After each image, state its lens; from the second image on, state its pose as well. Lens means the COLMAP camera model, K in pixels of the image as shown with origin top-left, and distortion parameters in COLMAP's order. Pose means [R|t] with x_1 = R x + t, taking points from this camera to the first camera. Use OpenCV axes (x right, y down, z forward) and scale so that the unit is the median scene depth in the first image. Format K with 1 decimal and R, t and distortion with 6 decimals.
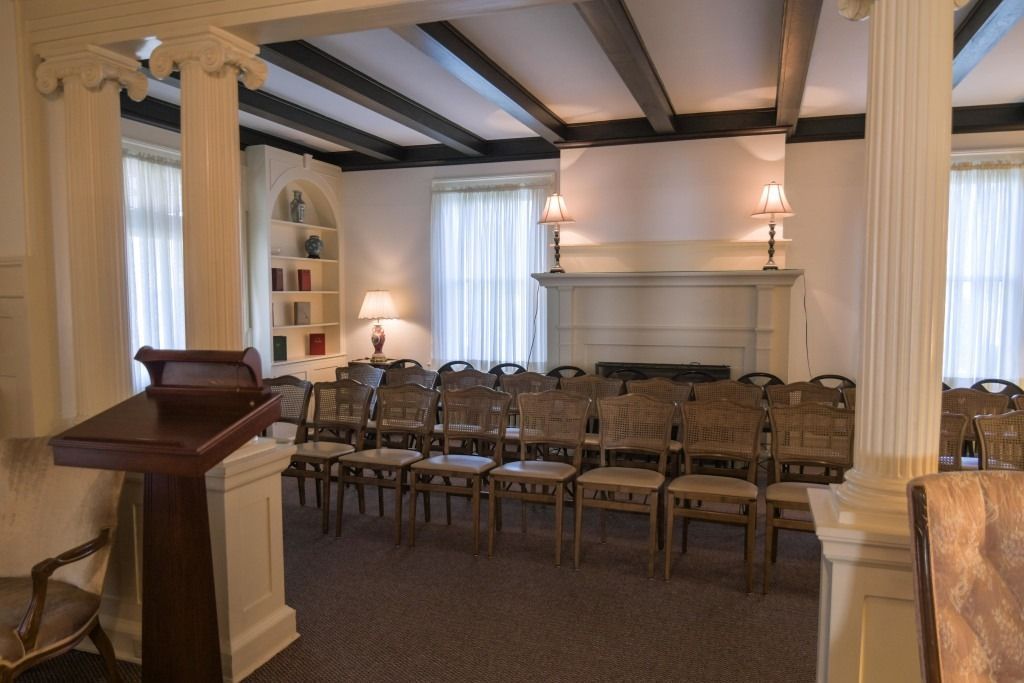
lens RADIAL K [[737.2, 0, 510.8], [0, 737.2, 344.5], [0, 0, 1]] dist [-0.020128, 0.008916]
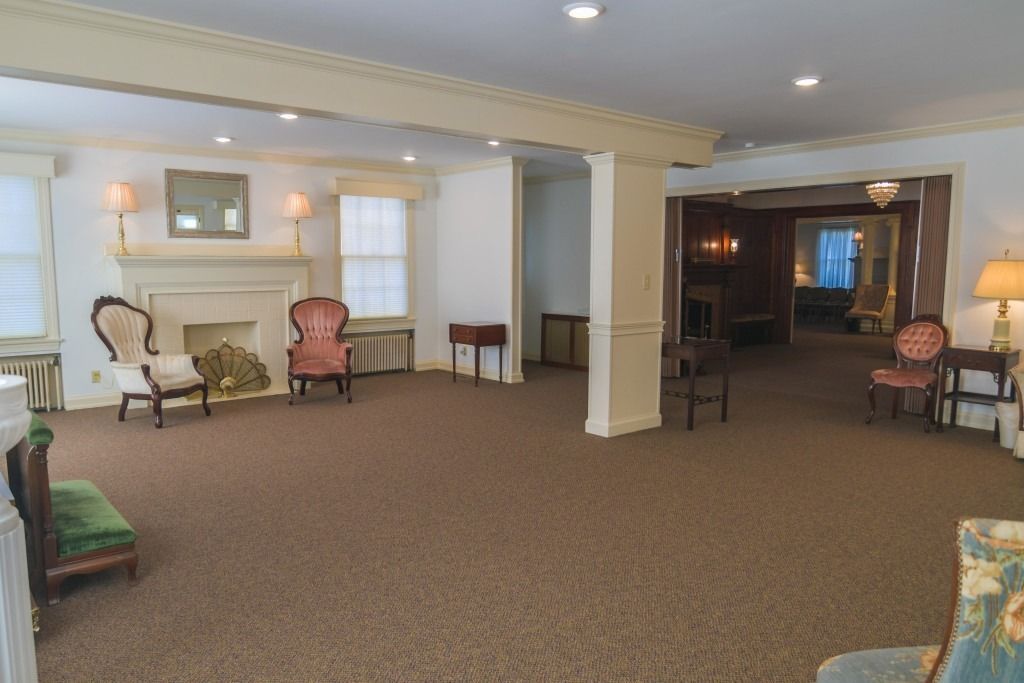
lens RADIAL K [[737.2, 0, 502.0], [0, 737.2, 347.4], [0, 0, 1]] dist [-0.020128, 0.008916]
pose [[0.853518, 0.060737, -0.517511, 0.395452], [-0.037160, 0.997750, 0.055812, 0.155842], [0.519736, -0.028406, 0.853854, -2.341456]]
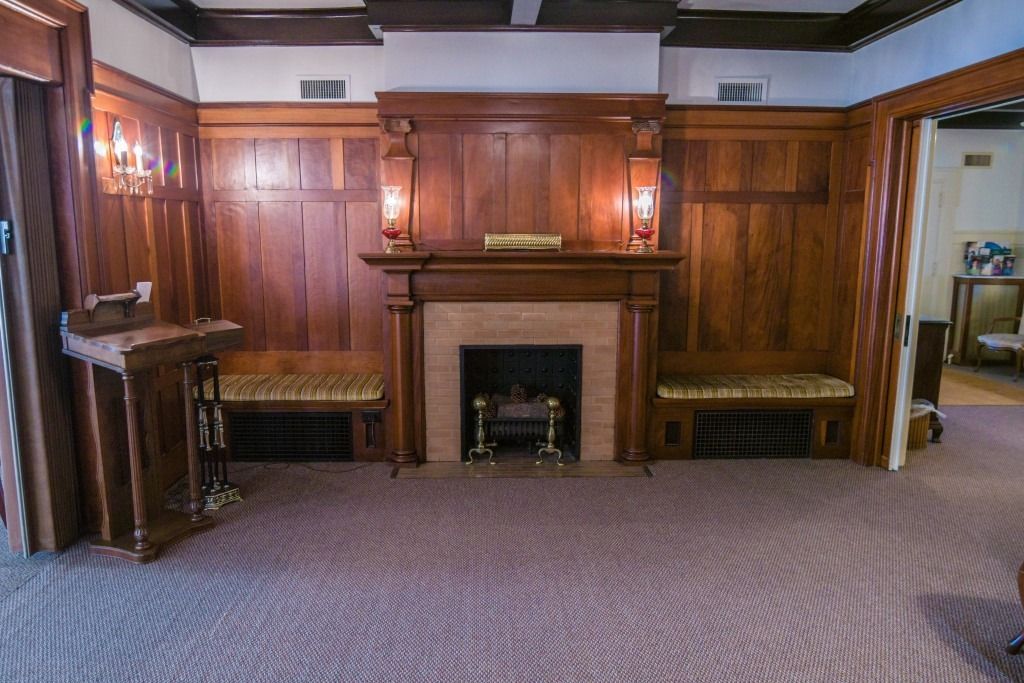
lens RADIAL K [[737.2, 0, 503.4], [0, 737.2, 343.3], [0, 0, 1]] dist [-0.020128, 0.008916]
pose [[0.333310, 0.139357, -0.932461, 0.562588], [-0.064560, 0.990068, 0.124889, 0.037776], [0.940604, 0.018573, 0.338996, -0.841854]]
